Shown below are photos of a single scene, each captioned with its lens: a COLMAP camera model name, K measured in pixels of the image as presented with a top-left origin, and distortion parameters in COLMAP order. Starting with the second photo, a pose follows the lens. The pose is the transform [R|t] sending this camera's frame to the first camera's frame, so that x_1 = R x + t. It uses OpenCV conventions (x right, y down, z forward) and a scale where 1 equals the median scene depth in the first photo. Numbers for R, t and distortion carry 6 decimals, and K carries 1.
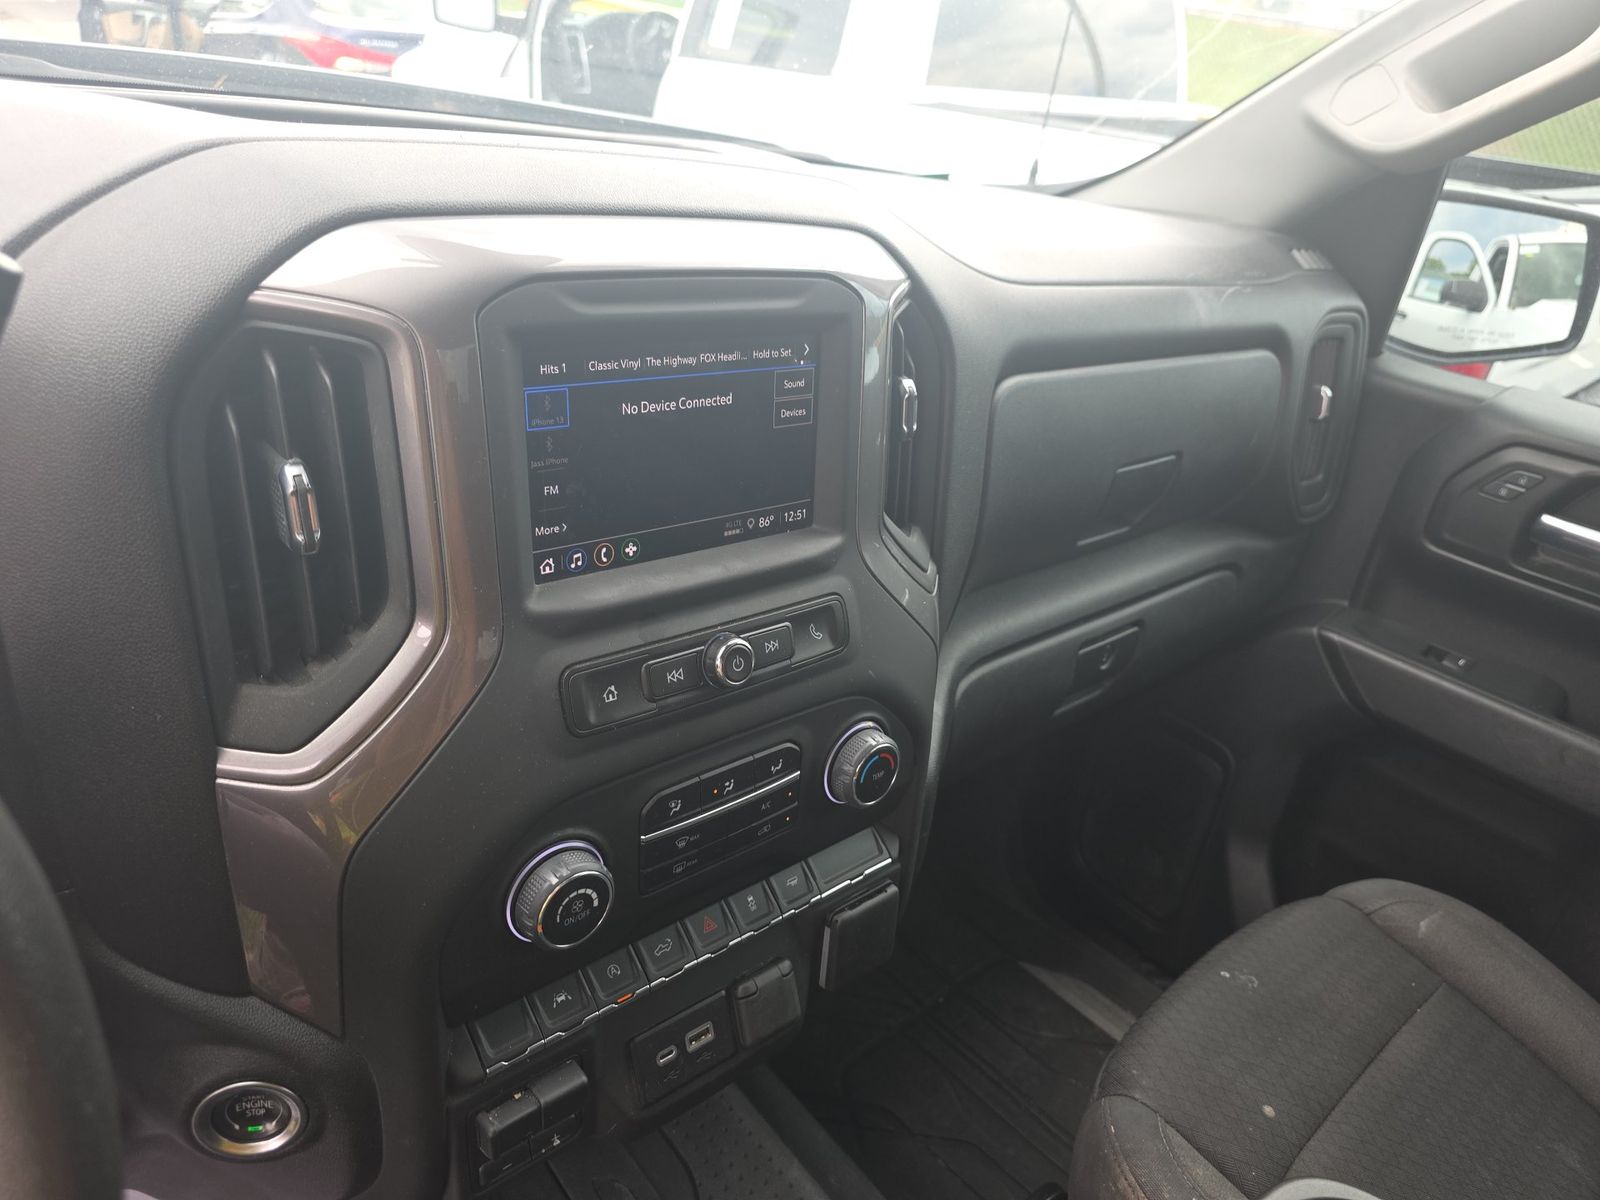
lens RADIAL K [[1083.2, 0, 810.8], [0, 1083.2, 616.9], [0, 0, 1]] dist [0.059746, -0.063987]
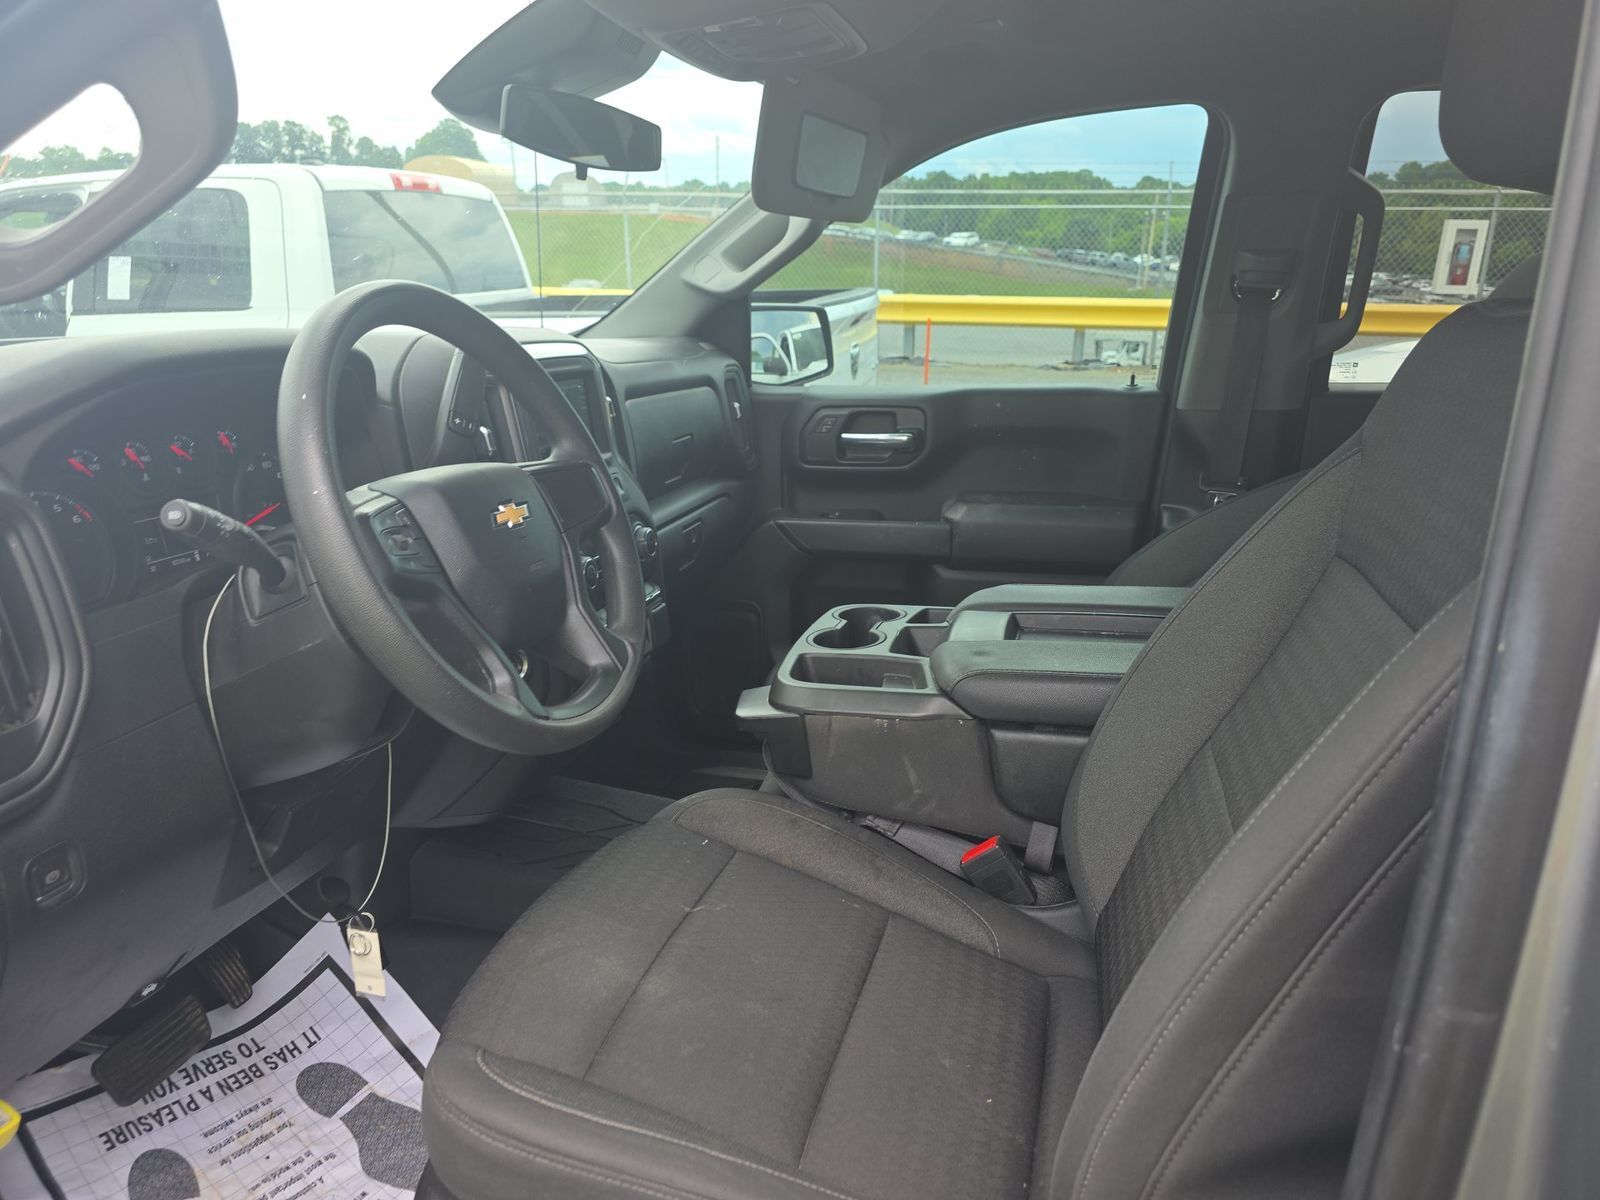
lens RADIAL K [[1083.2, 0, 810.8], [0, 1083.2, 616.9], [0, 0, 1]] dist [0.059746, -0.063987]
pose [[0.830818, -0.273748, 0.484565, -0.481085], [0.341547, 0.938220, -0.055570, 0.309077], [-0.439417, 0.211671, 0.872988, -0.710654]]
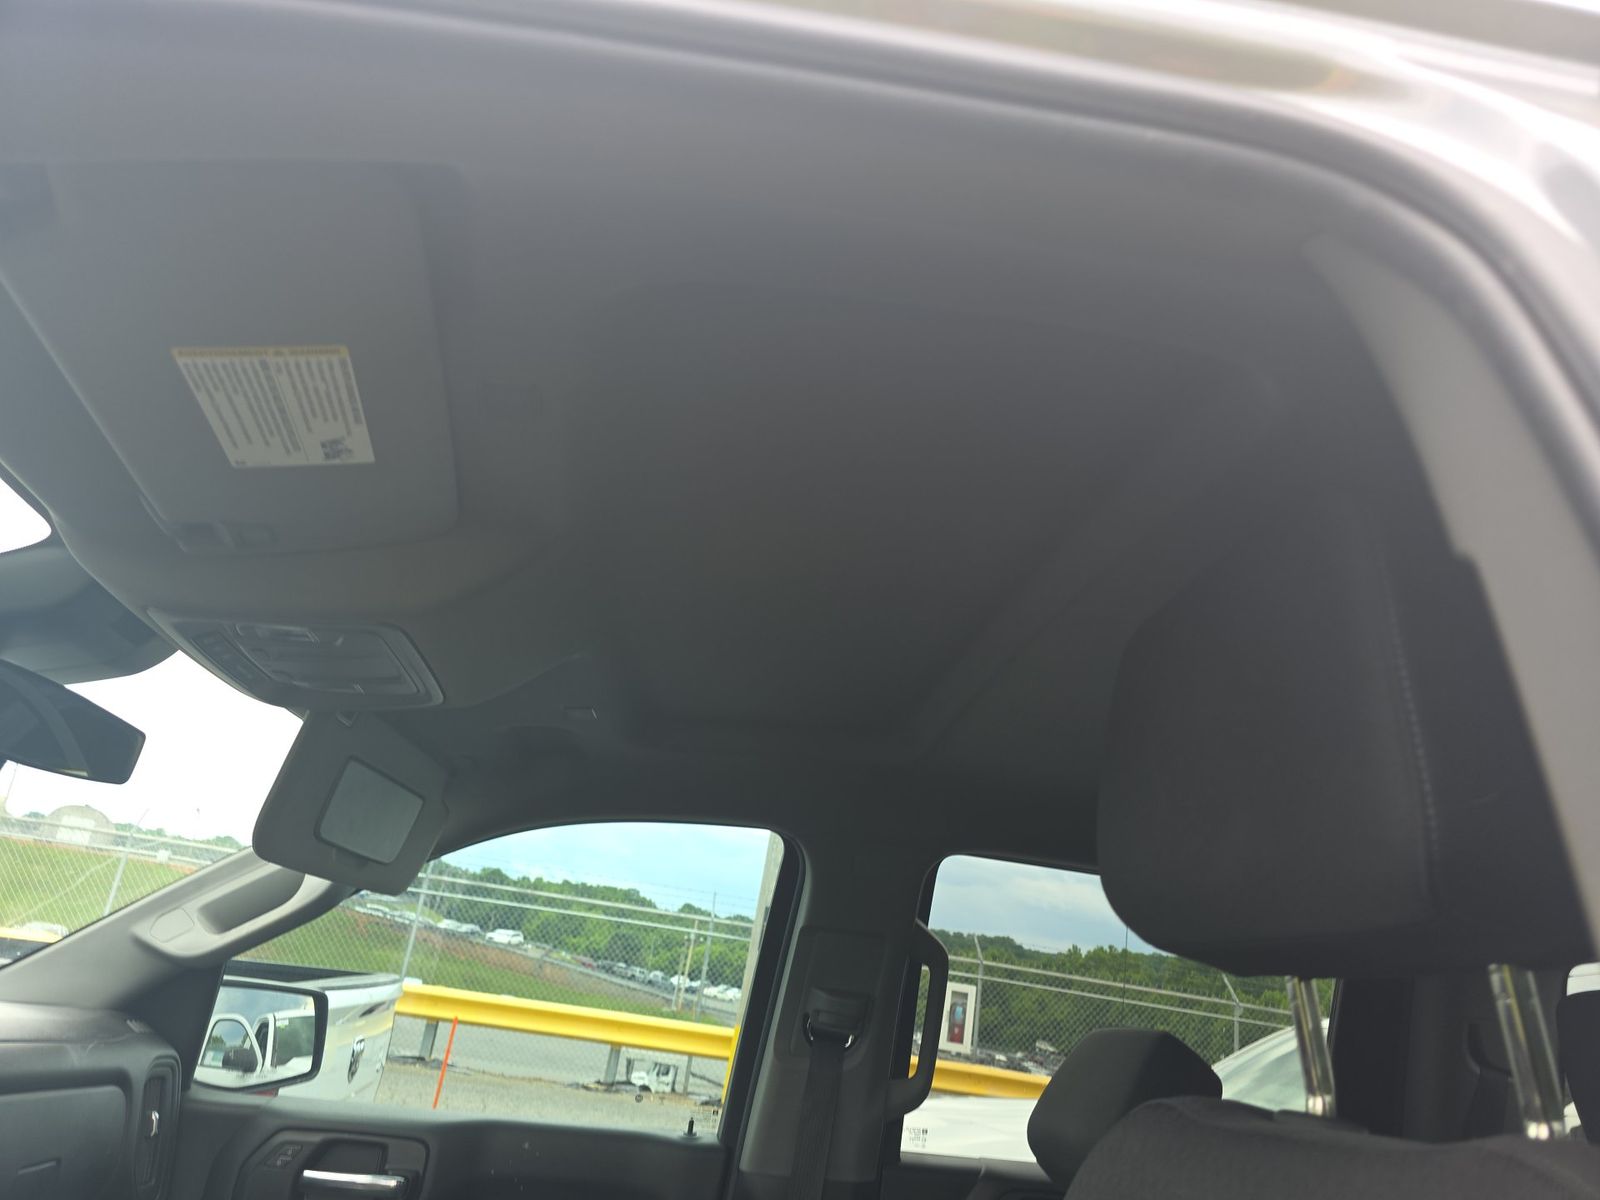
lens RADIAL K [[1083.2, 0, 810.8], [0, 1083.2, 616.9], [0, 0, 1]] dist [0.059746, -0.063987]
pose [[0.565088, 0.235046, 0.790841, -0.325180], [0.335377, 0.810345, -0.480483, 0.235322], [-0.753789, 0.536745, 0.379087, -0.529556]]
